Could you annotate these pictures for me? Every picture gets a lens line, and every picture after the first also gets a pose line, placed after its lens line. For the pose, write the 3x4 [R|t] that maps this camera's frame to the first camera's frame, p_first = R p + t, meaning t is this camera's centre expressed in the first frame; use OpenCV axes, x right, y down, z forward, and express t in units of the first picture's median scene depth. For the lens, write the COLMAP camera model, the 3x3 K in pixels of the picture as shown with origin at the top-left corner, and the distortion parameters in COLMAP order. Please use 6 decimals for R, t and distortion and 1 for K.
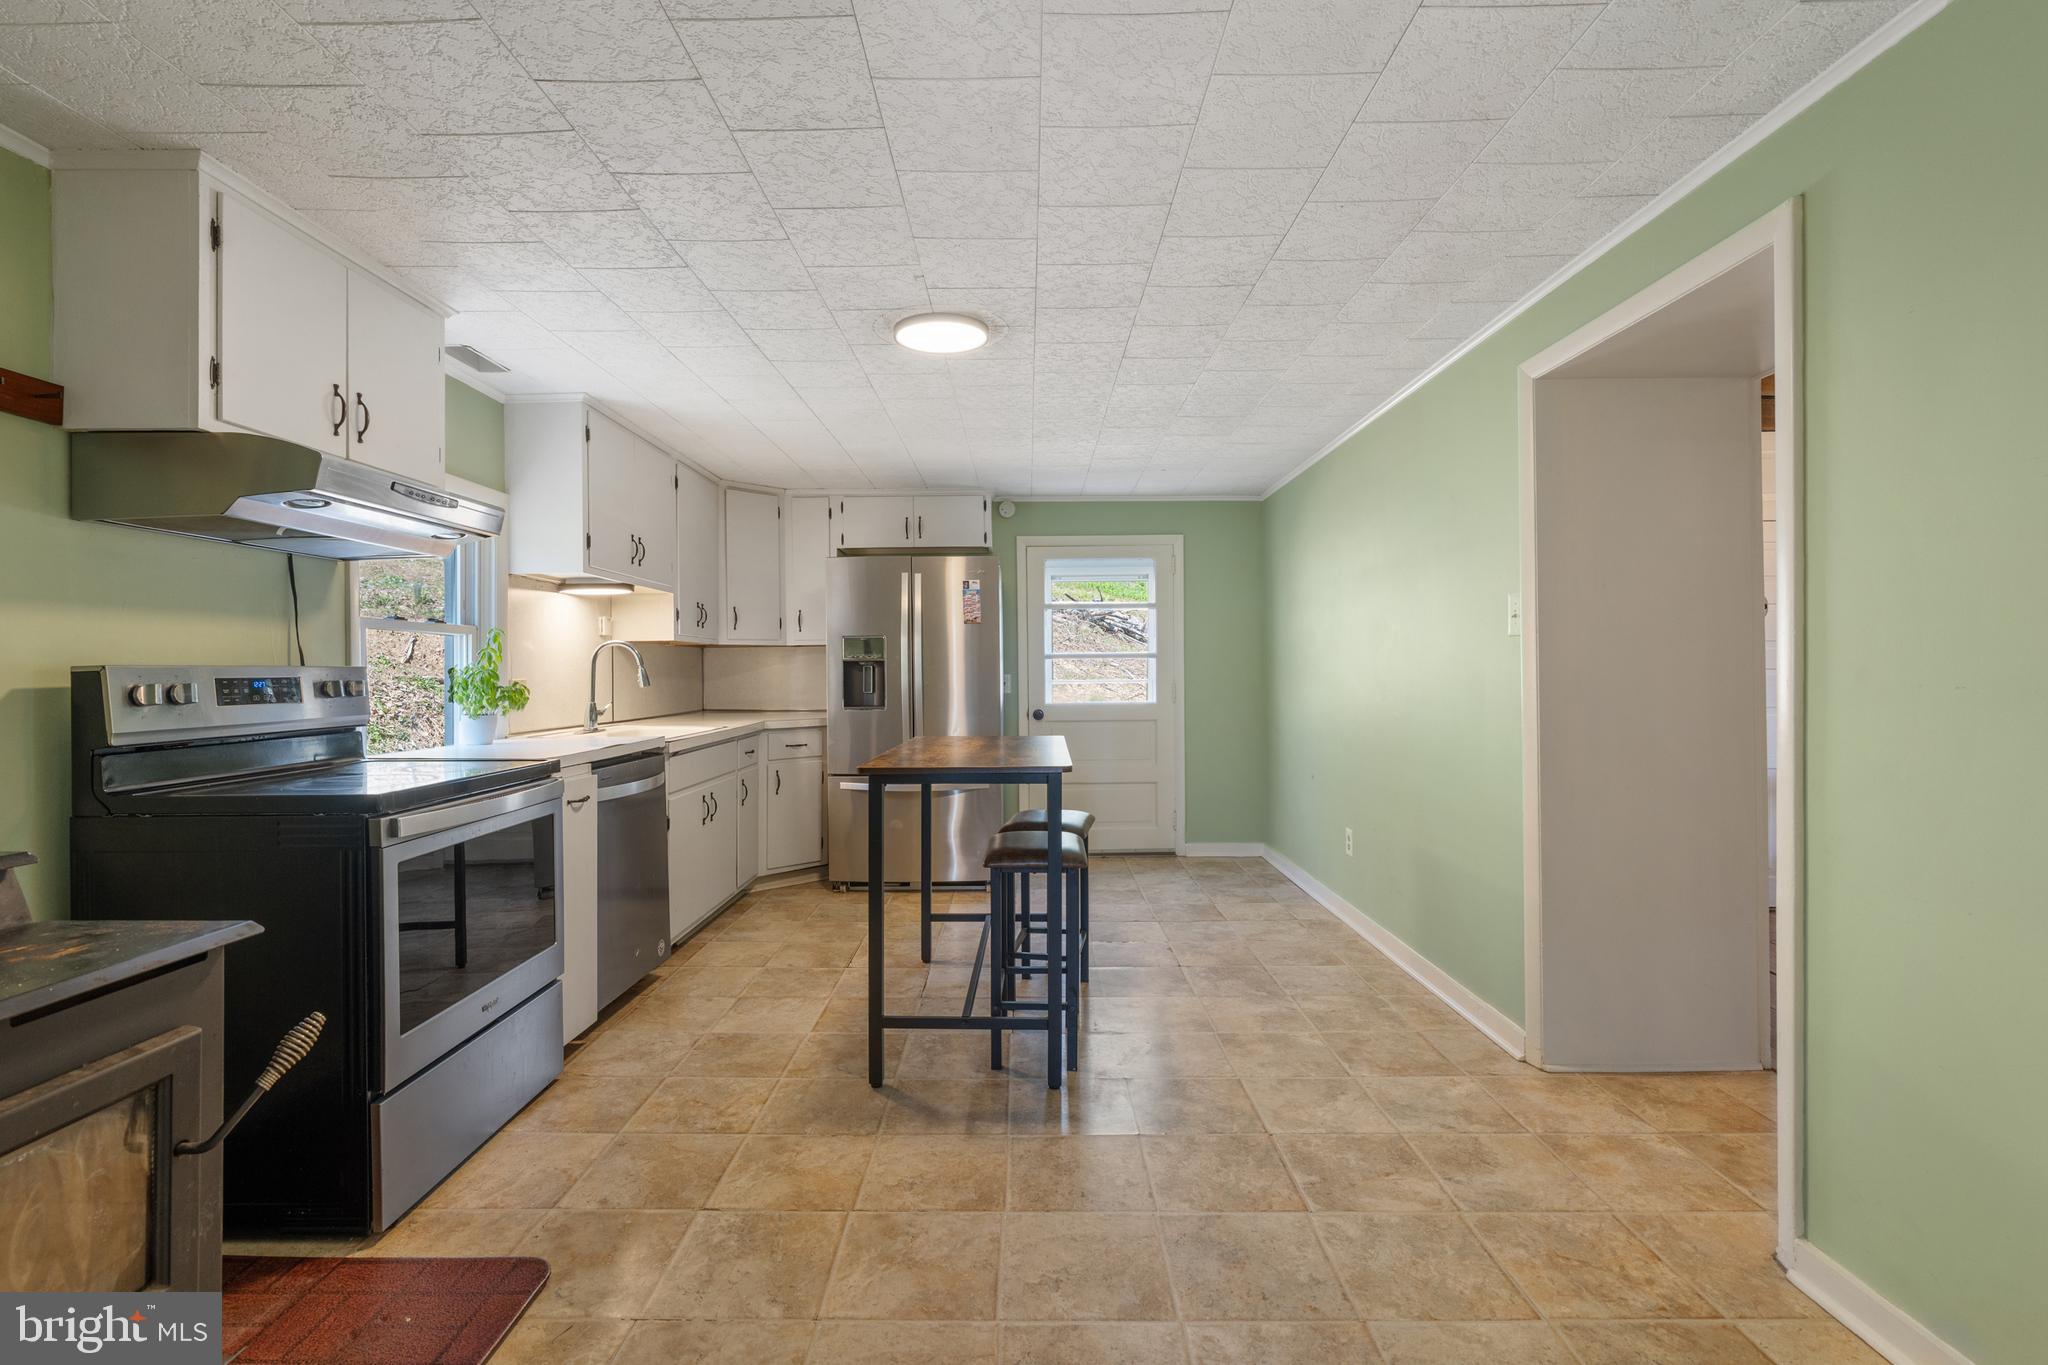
lens RADIAL K [[924.2, 0, 1017.7], [0, 924.2, 668.3], [0, 0, 1]] dist [-0.004329, 0.001787]
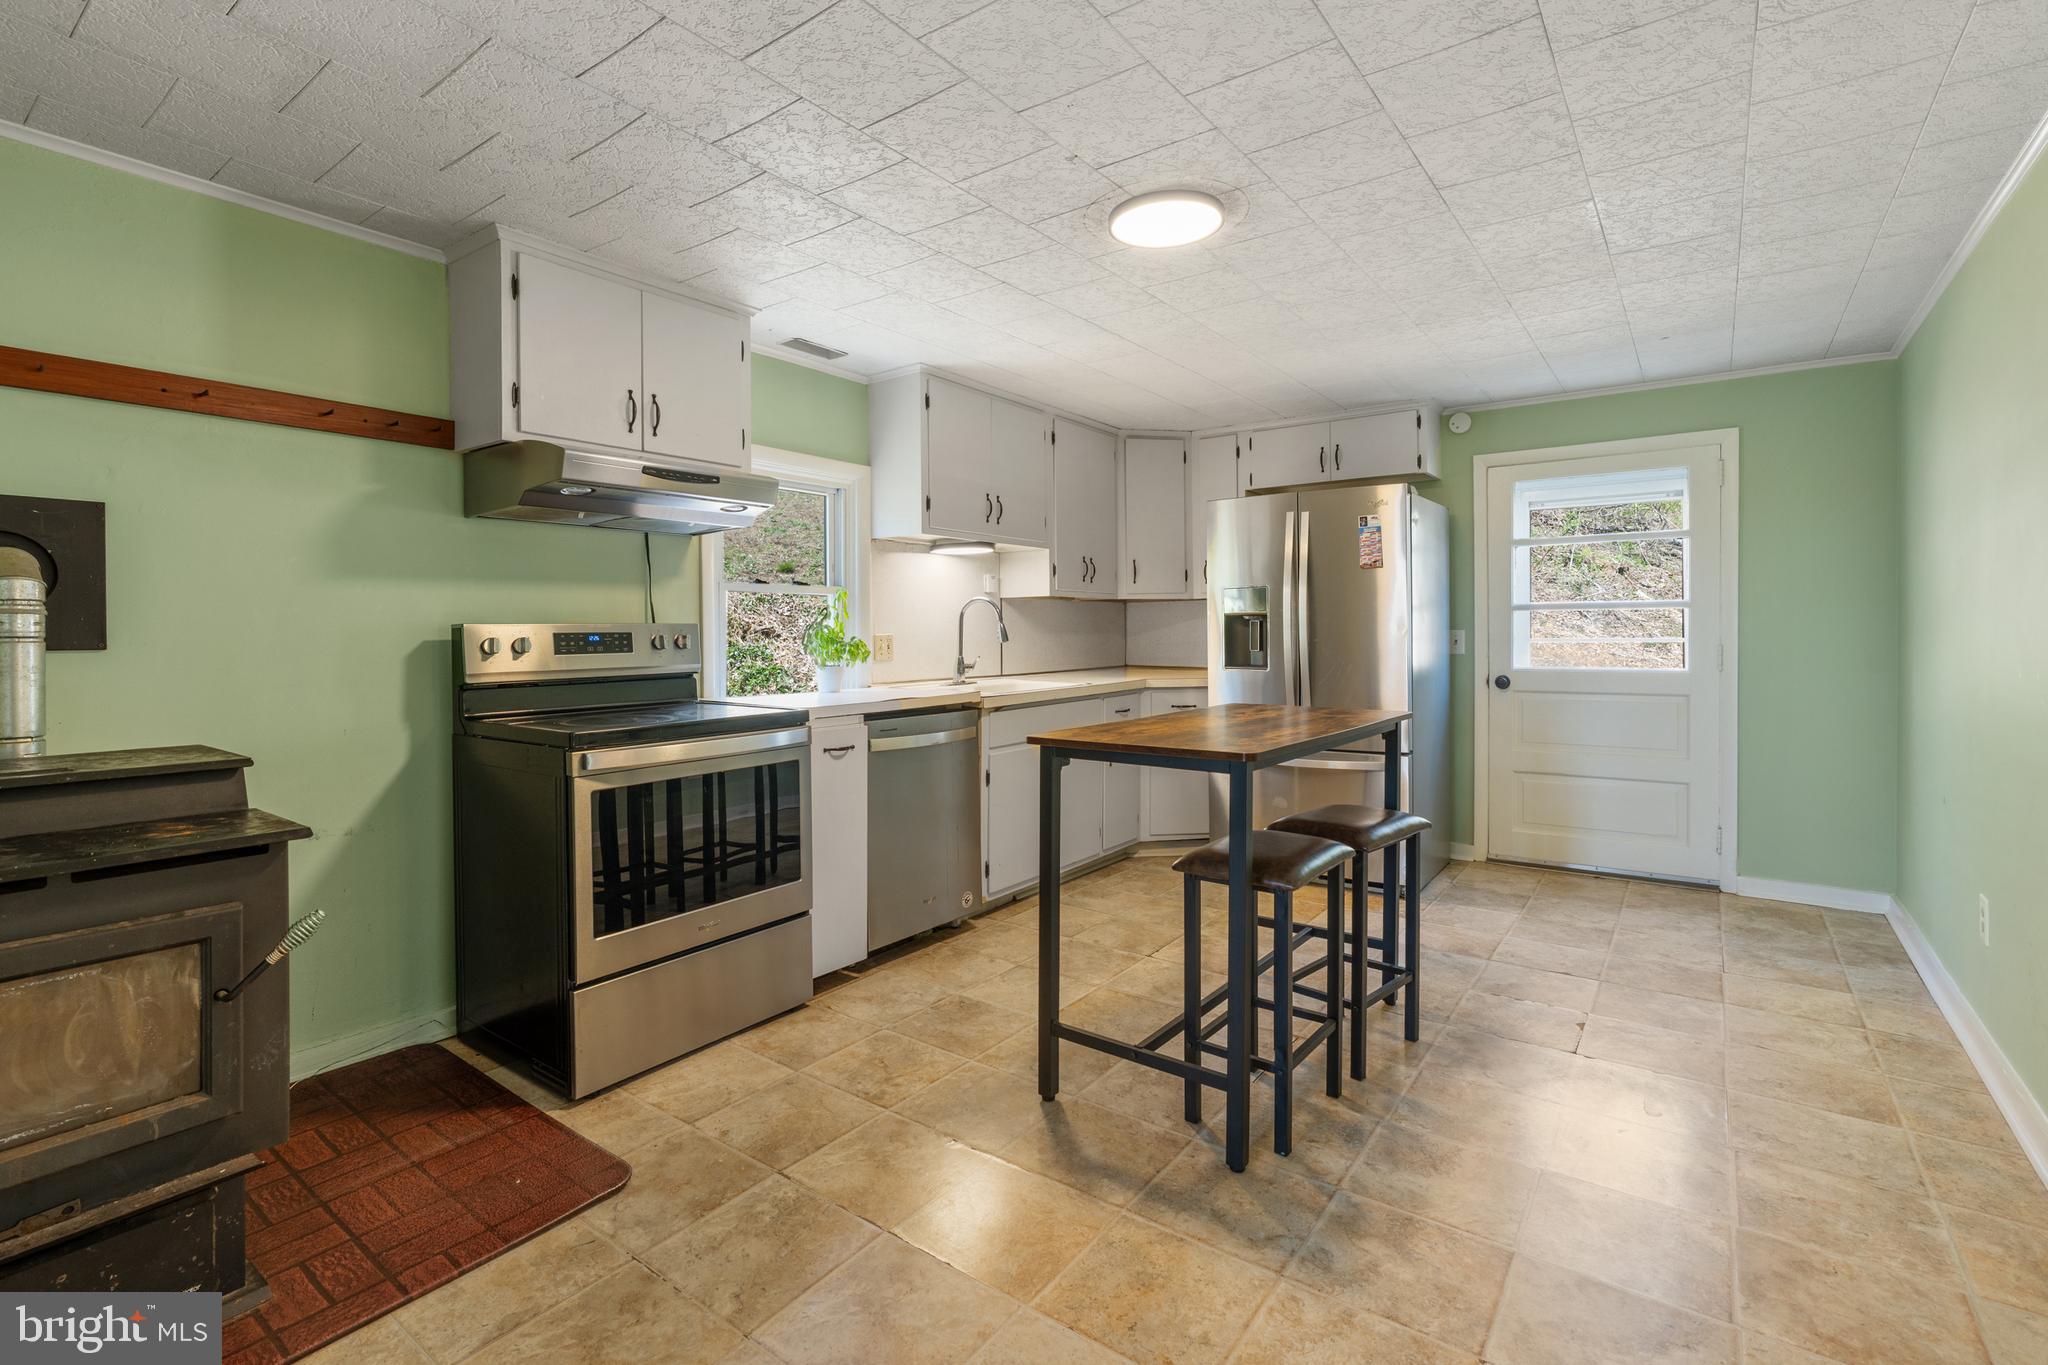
lens RADIAL K [[939.1, 0, 1016.9], [0, 939.1, 638.2], [0, 0, 1]] dist [-0.004415, 0.001869]
pose [[0.808284, 0.007813, -0.588741, 0.292774], [0.002320, 0.999862, 0.016454, -0.001700], [0.588788, -0.014666, 0.808155, 0.224201]]
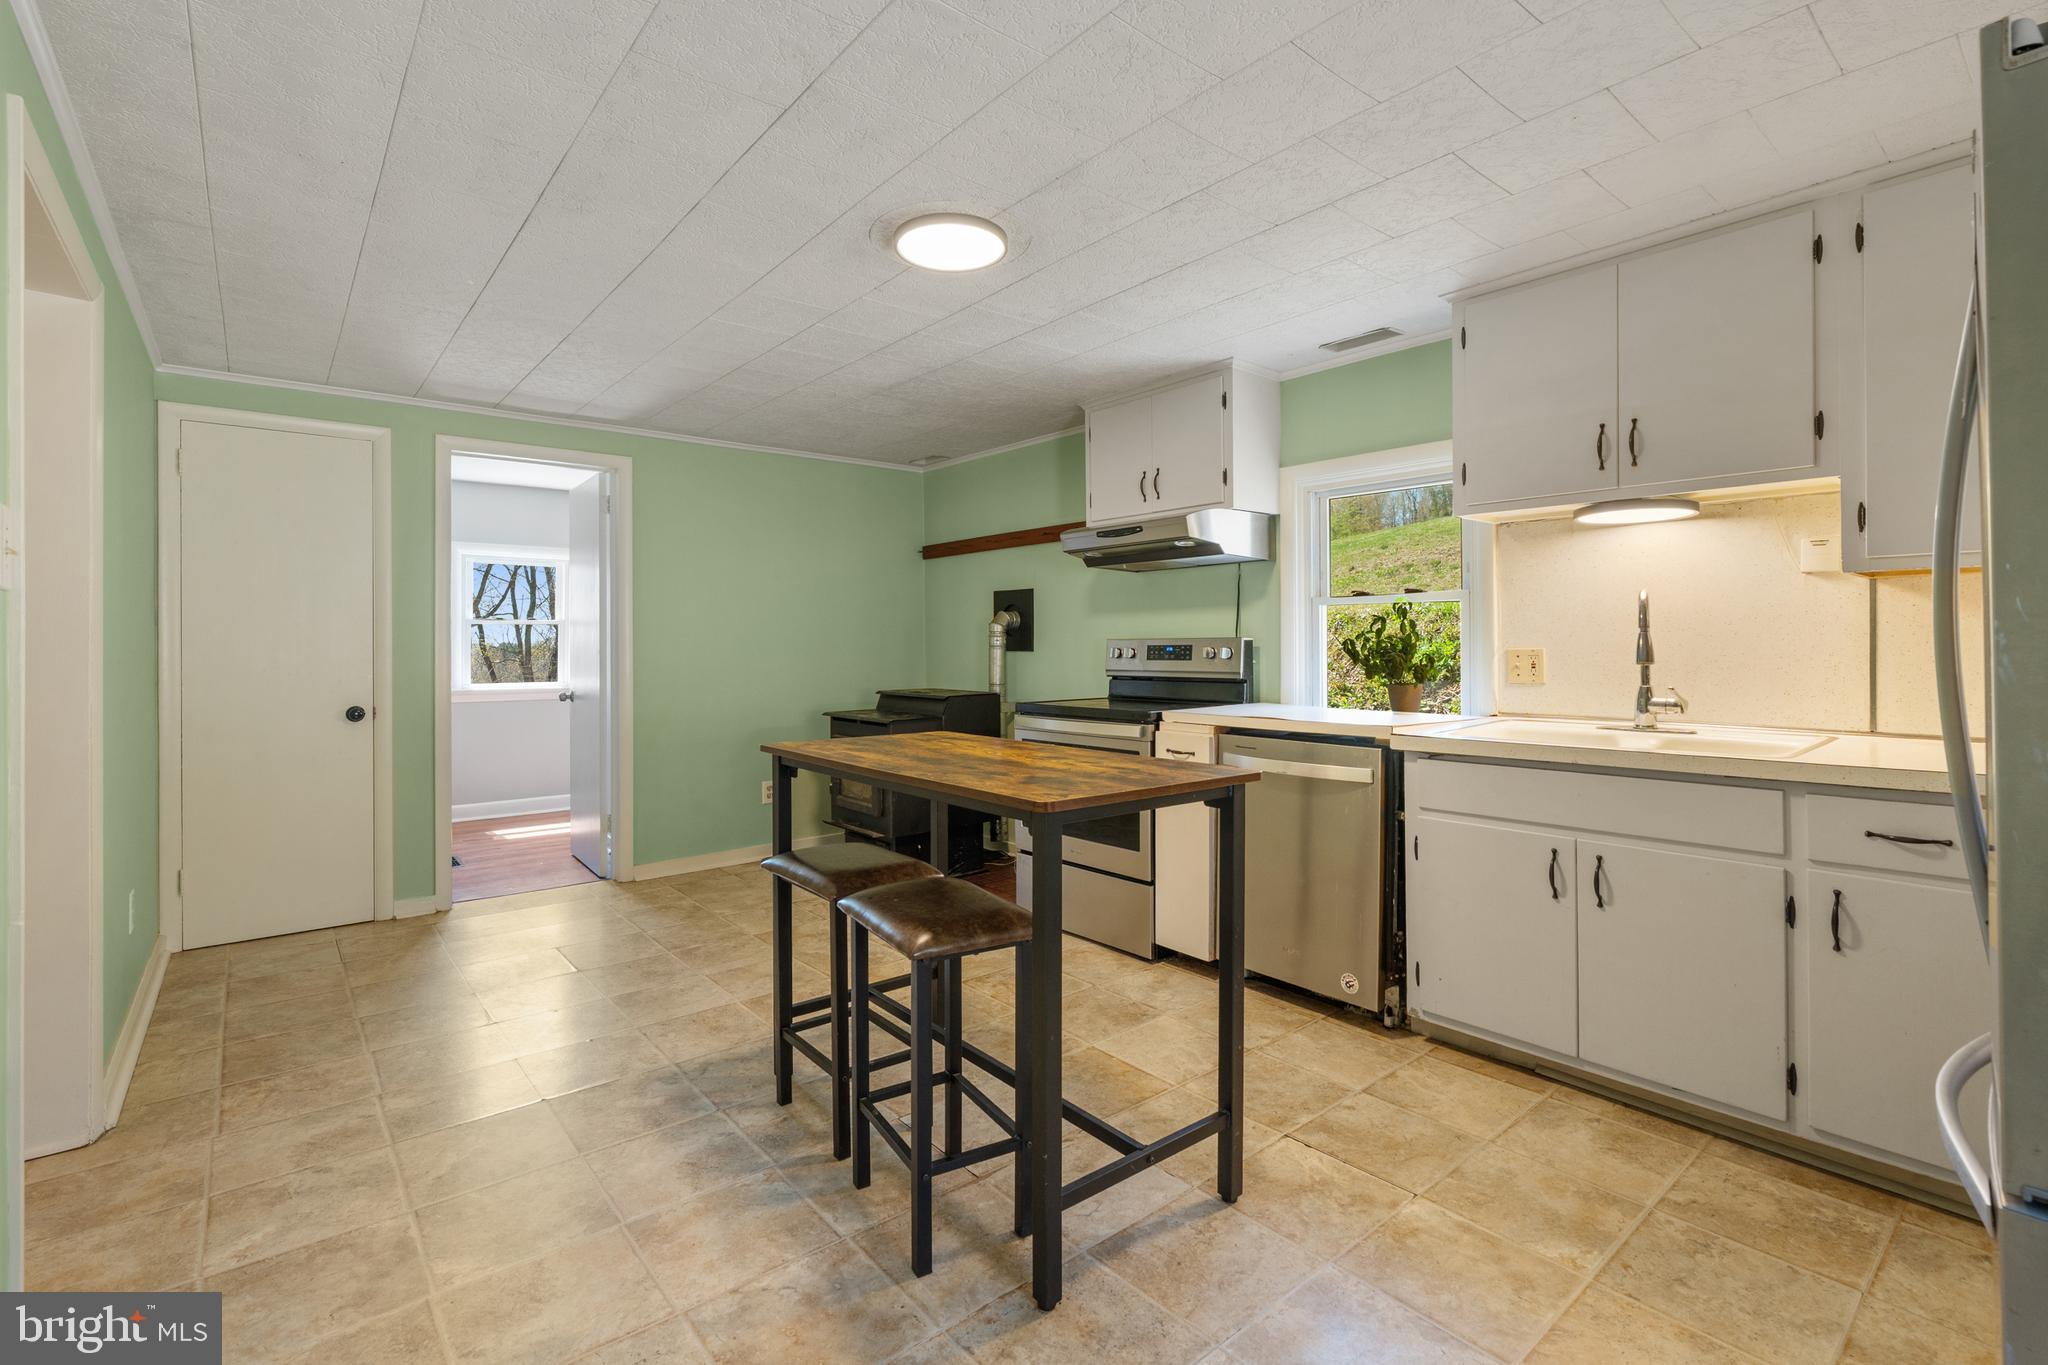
lens RADIAL K [[939.1, 0, 1016.9], [0, 939.1, 638.2], [0, 0, 1]] dist [-0.004415, 0.001869]
pose [[-0.771360, 0.005137, -0.636379, 0.396916], [0.011786, 0.999911, -0.006215, 0.003053], [0.636290, -0.012295, -0.771352, 1.610669]]
